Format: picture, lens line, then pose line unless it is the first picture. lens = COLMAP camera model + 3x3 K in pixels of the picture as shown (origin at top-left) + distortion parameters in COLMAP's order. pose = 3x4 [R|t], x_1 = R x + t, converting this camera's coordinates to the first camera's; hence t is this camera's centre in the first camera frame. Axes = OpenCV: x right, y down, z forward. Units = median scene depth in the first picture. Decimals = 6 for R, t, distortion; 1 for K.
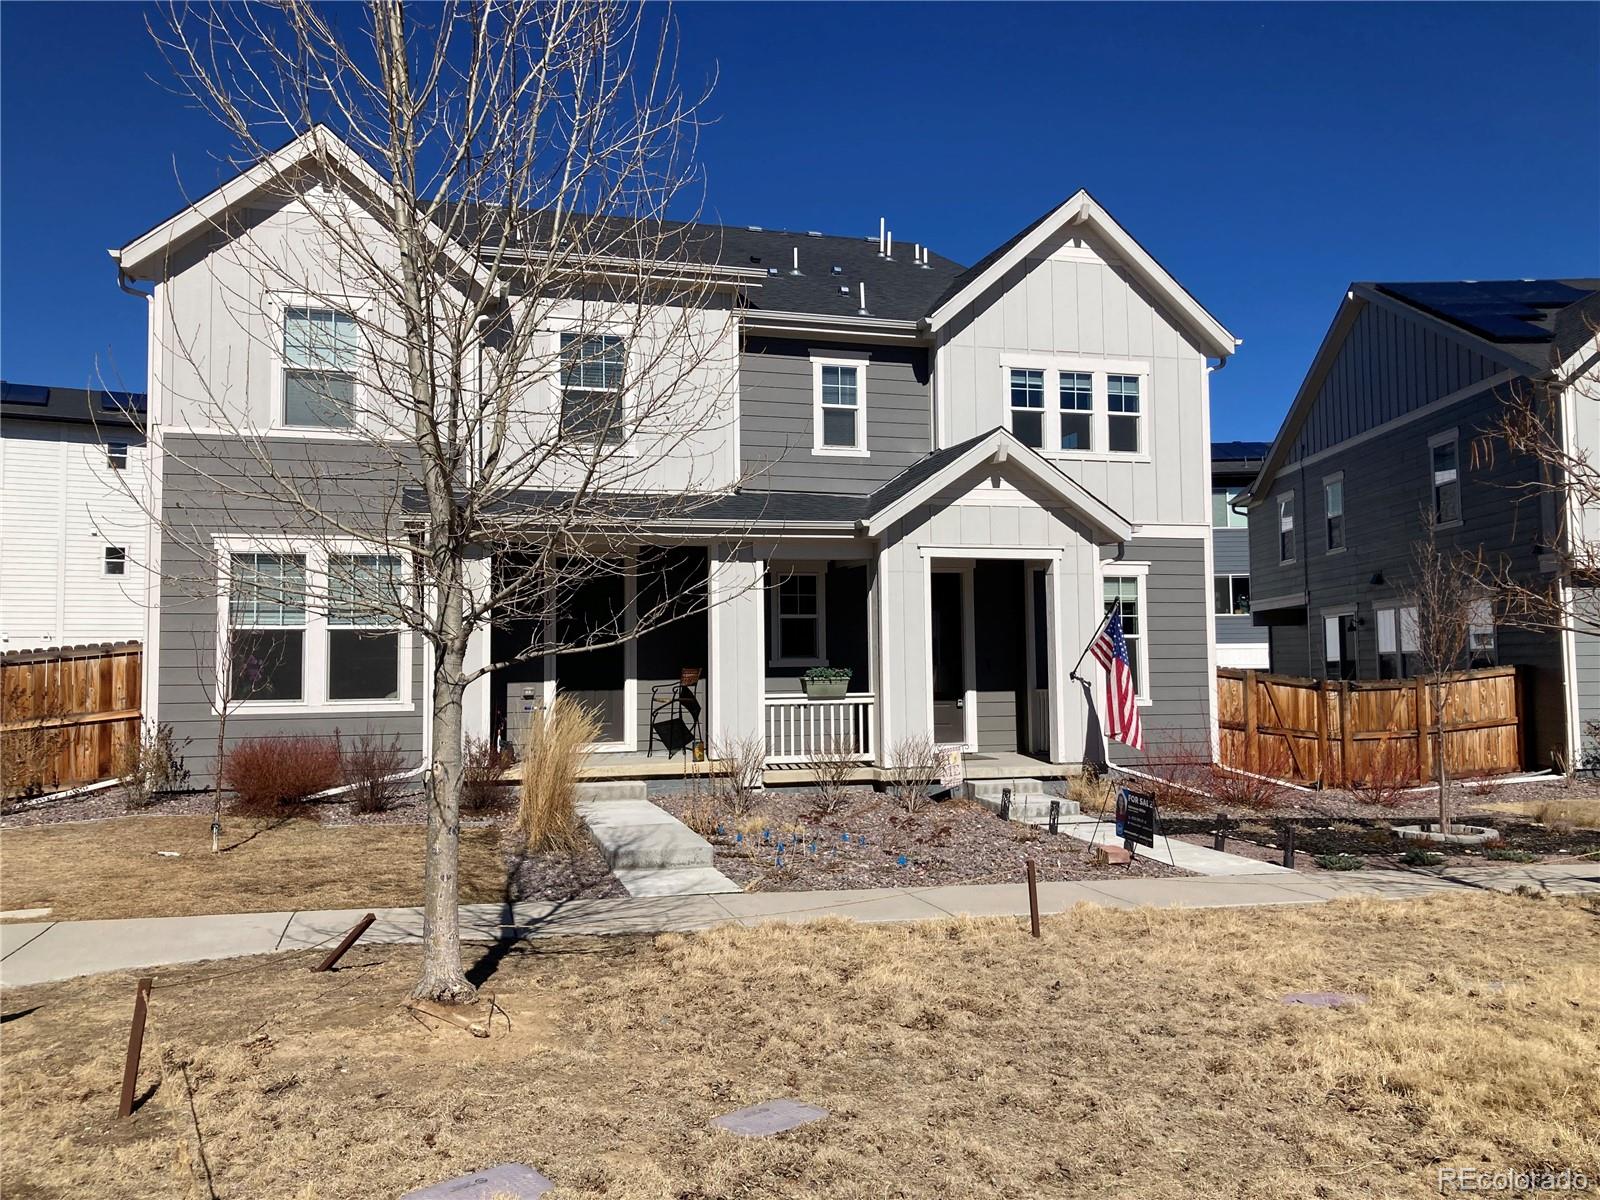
lens RADIAL K [[1294.8, 0, 797.2], [0, 1294.8, 573.5], [0, 0, 1]] dist [0.035429, -0.010692]
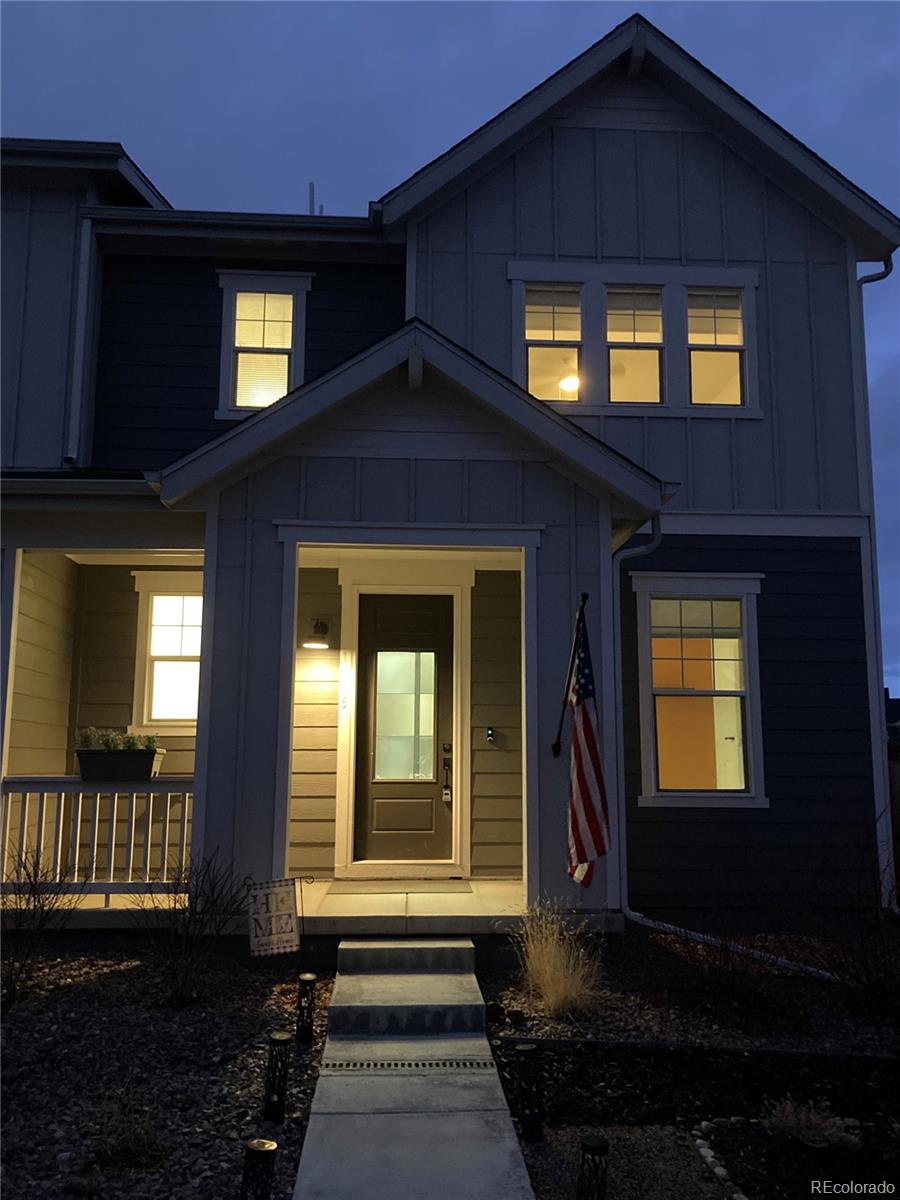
lens RADIAL K [[1027.0, 0, 456.9], [0, 1027.0, 594.7], [0, 0, 1]] dist [0.018226, -0.020274]
pose [[0.973514, -0.020603, -0.227697, 0.247772], [0.000279, 0.996038, -0.088932, 0.046096], [0.228627, 0.086513, 0.969662, 0.501085]]
